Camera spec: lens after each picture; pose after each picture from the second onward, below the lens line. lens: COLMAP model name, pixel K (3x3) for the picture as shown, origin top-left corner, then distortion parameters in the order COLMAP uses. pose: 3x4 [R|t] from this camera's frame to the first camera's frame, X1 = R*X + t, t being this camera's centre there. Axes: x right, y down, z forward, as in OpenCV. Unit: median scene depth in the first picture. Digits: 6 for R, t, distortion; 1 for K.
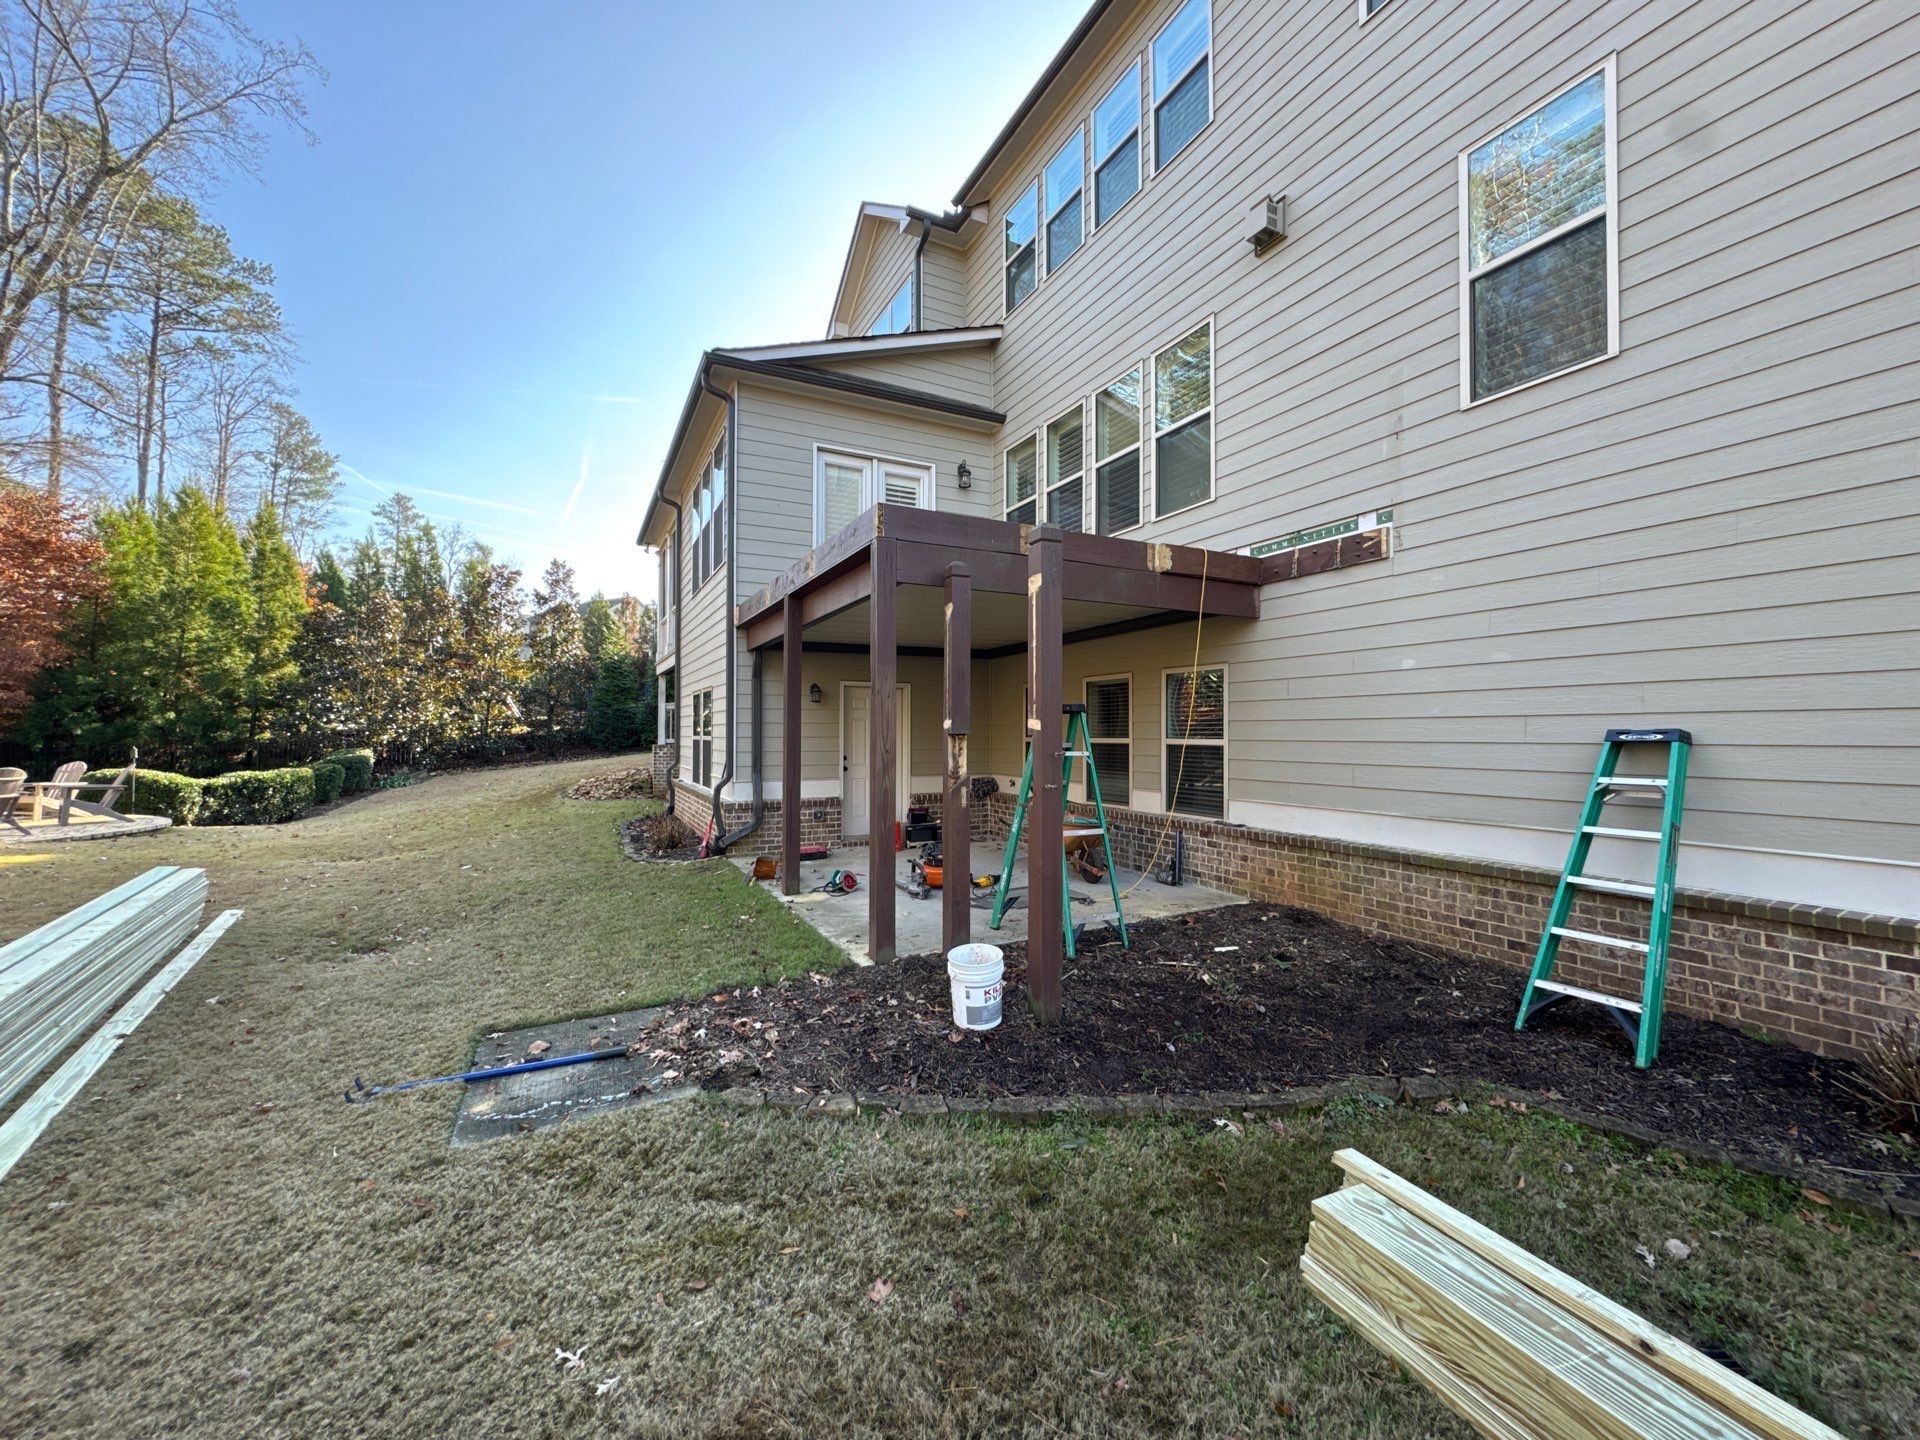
lens RADIAL K [[764.6, 0, 958.2], [0, 764.6, 721.3], [0, 0, 1]] dist [-0.001011, -0.000355]
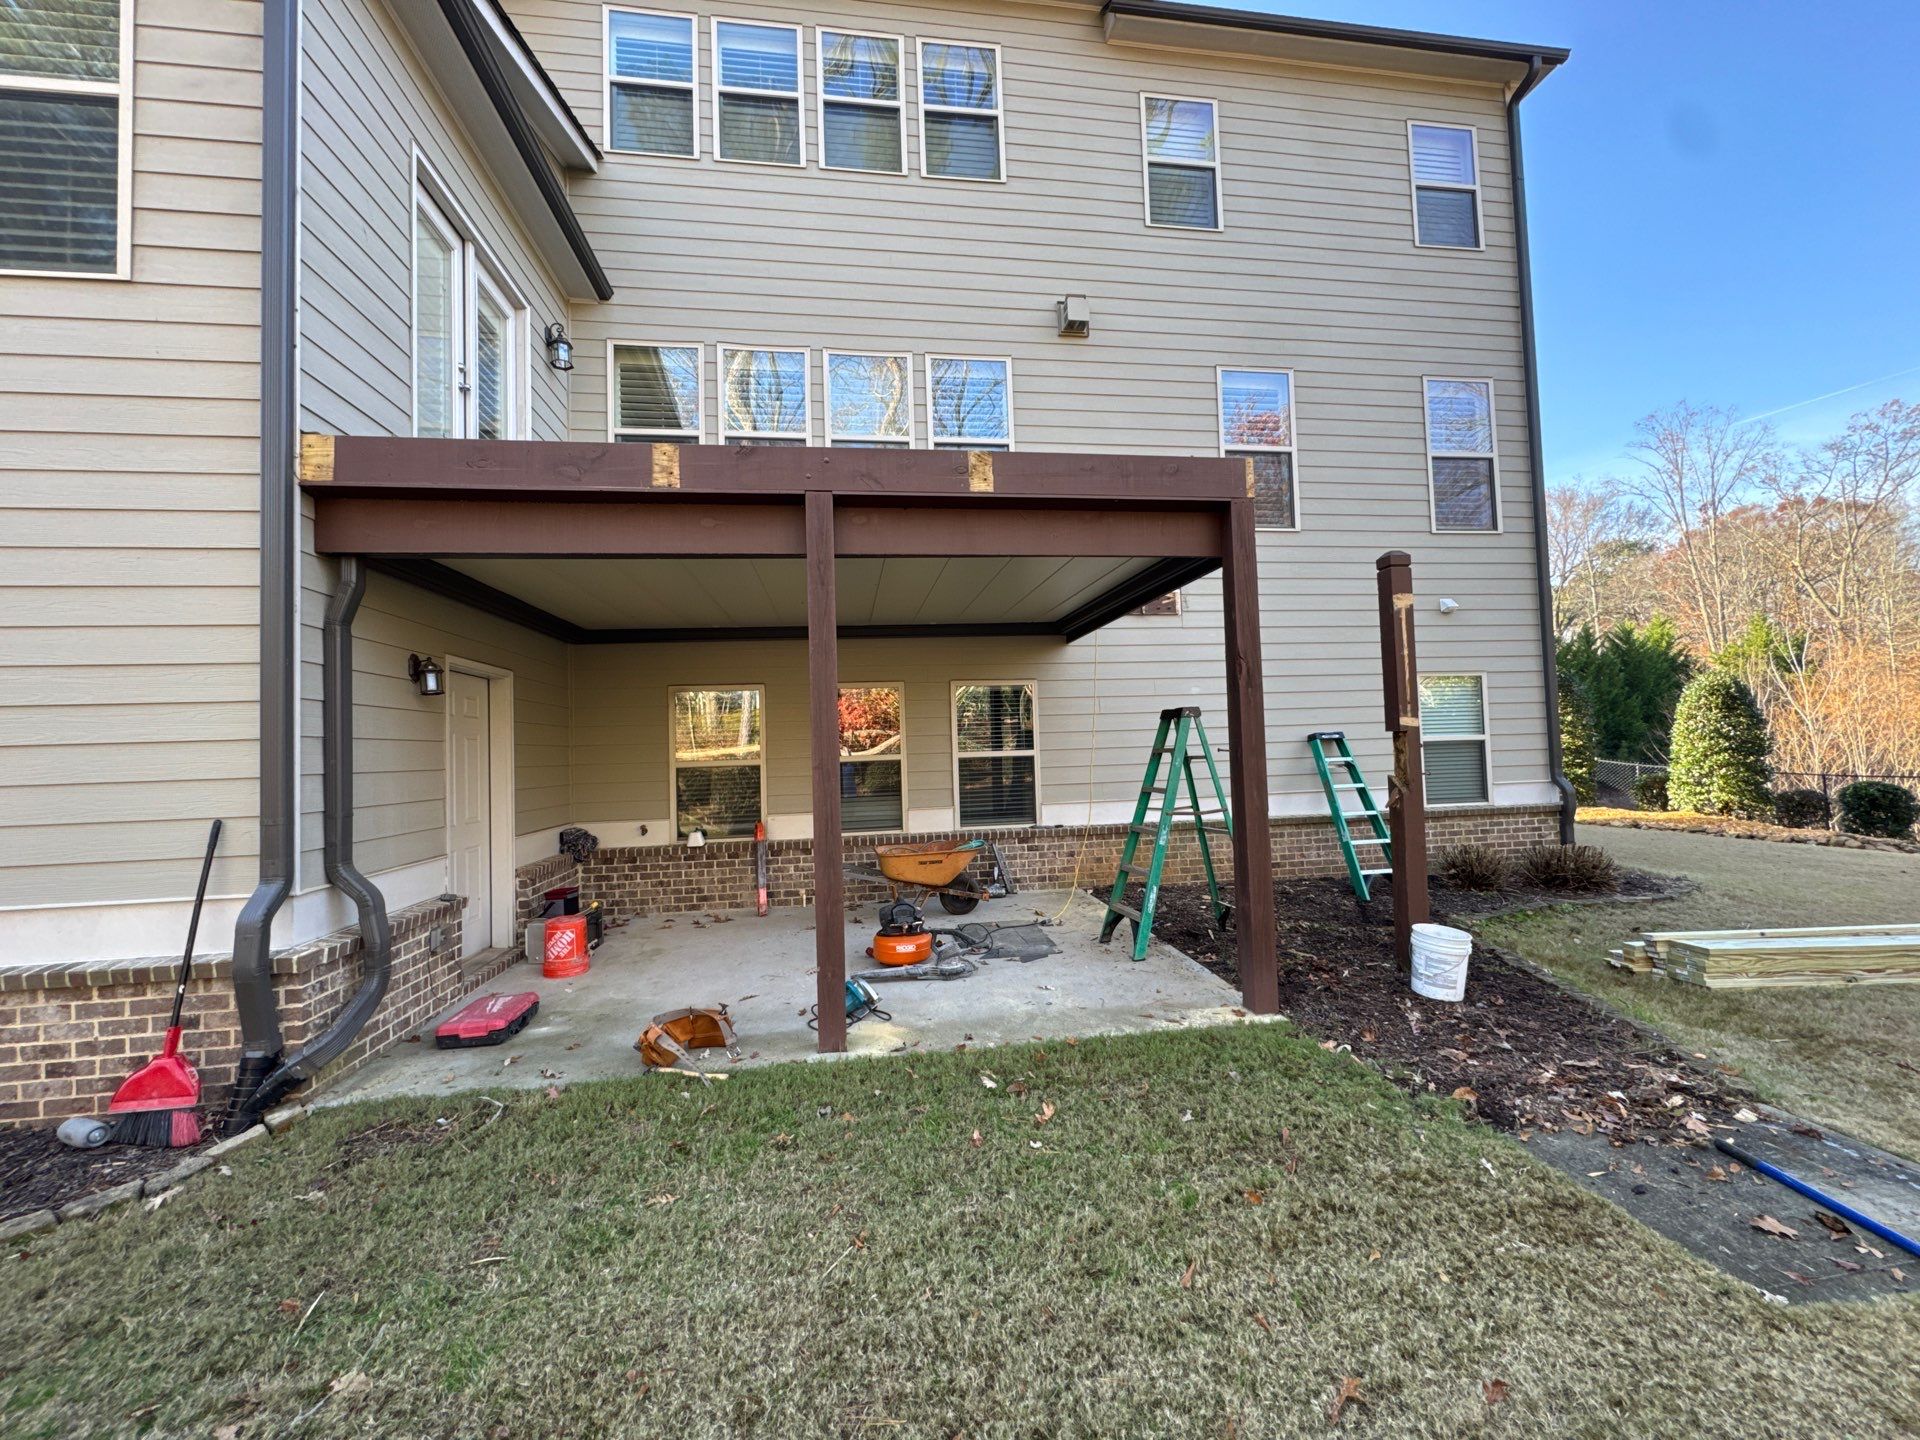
lens RADIAL K [[764.6, 0, 958.6], [0, 764.6, 721.7], [0, 0, 1]] dist [-0.001011, -0.000355]
pose [[0.319646, 0.023725, 0.947240, -0.709203], [0.018797, 0.999331, -0.031373, 0.015553], [-0.947351, 0.027834, 0.318986, 0.745696]]
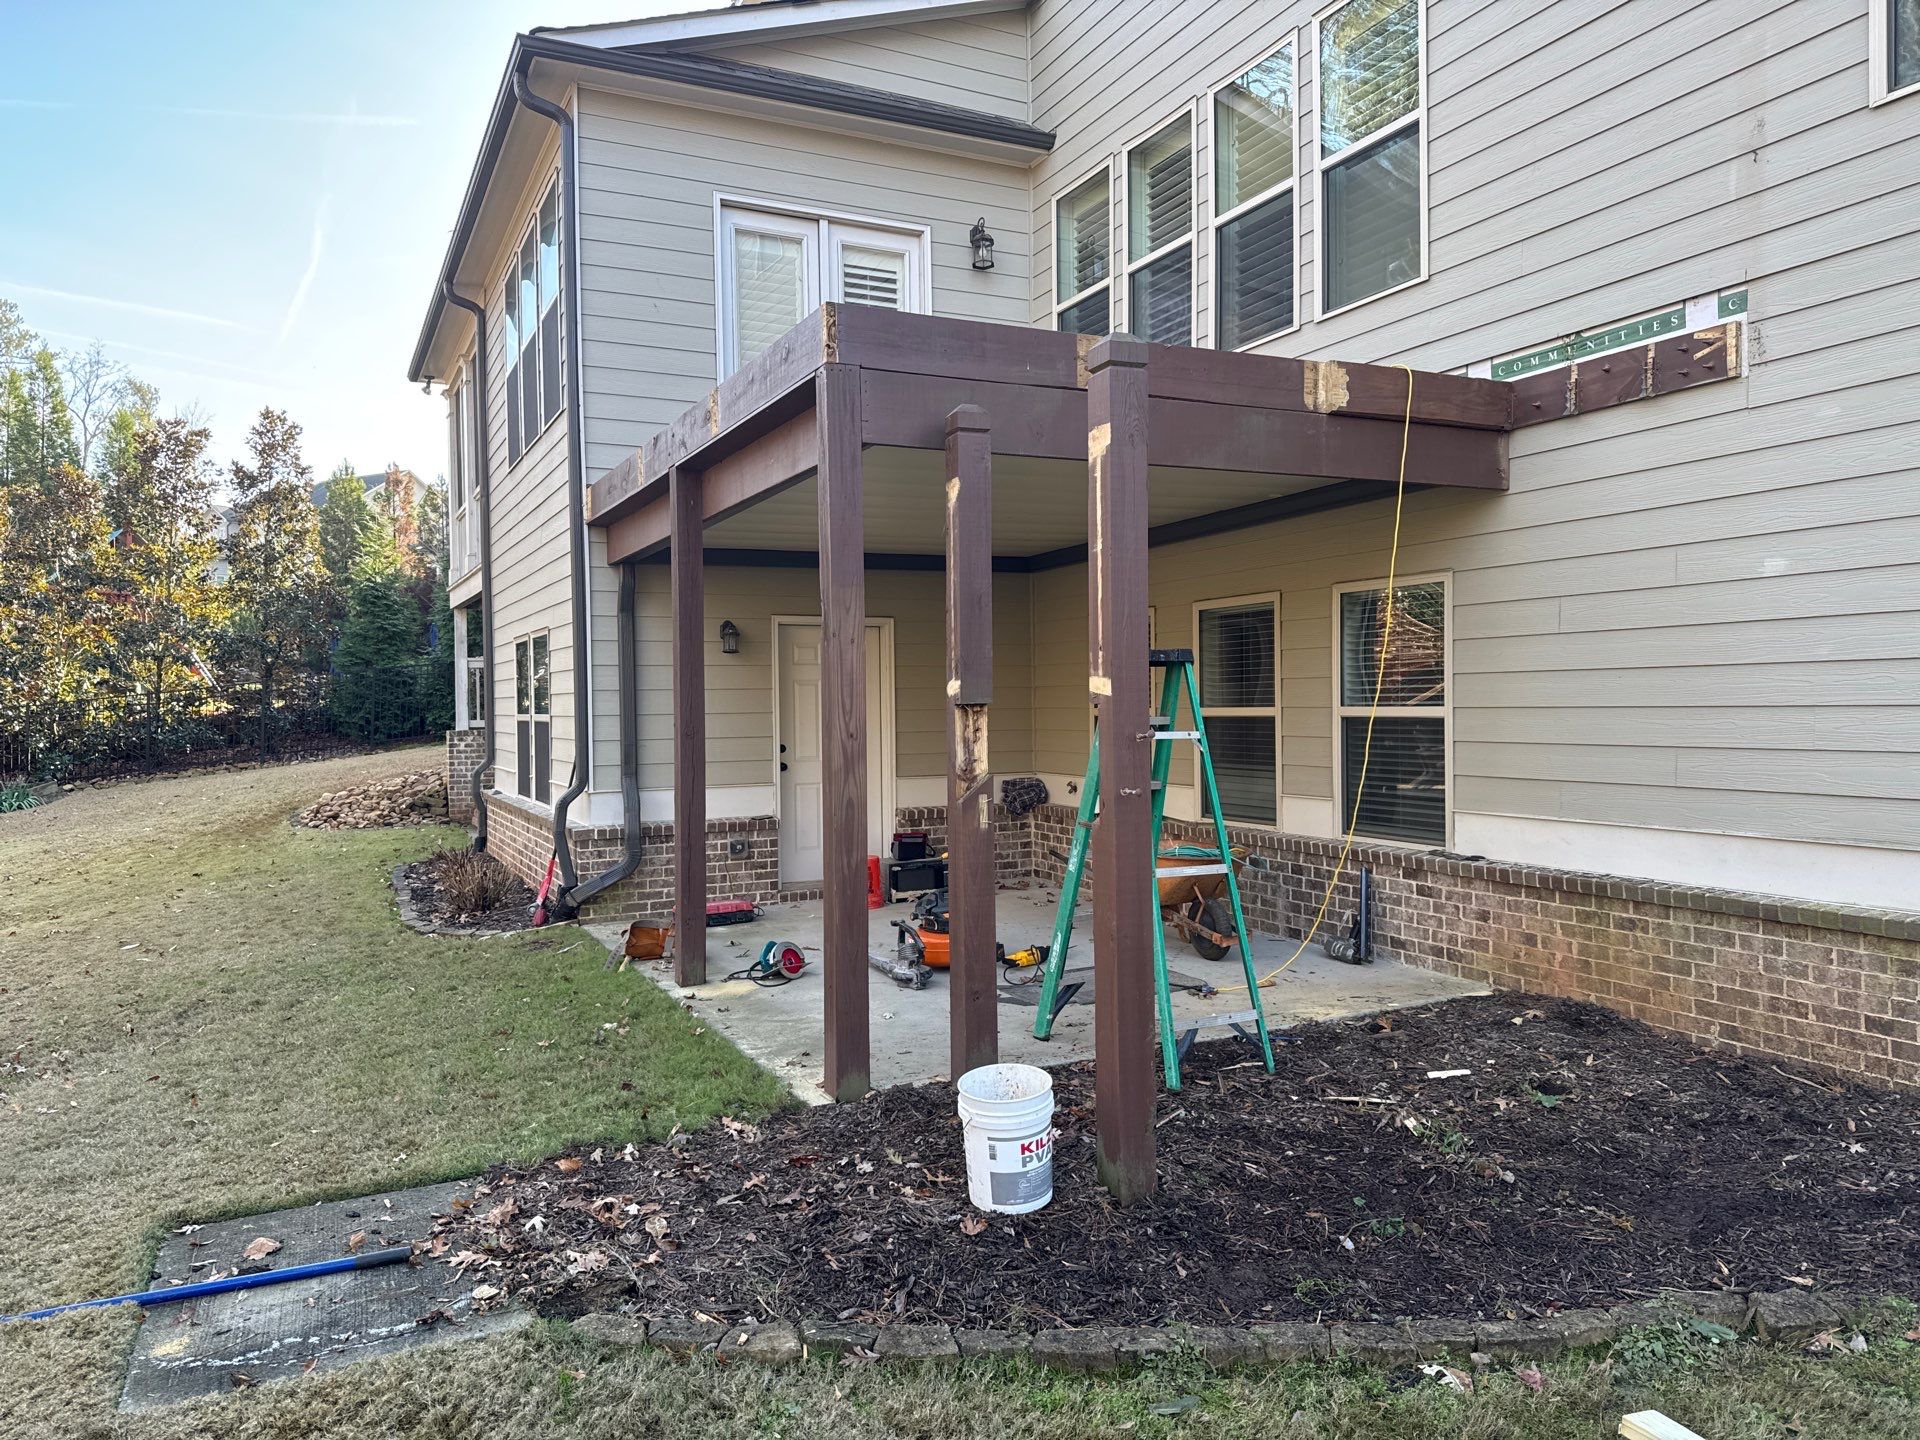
lens RADIAL K [[1344.5, 0, 950.6], [0, 1344.5, 716.6], [0, 0, 1]] dist [0.046470, -0.050796]
pose [[0.999584, -0.015216, -0.024516, 0.005923], [0.015848, 0.999542, 0.025797, -0.000494], [0.024112, -0.026174, 0.999367, -0.009623]]
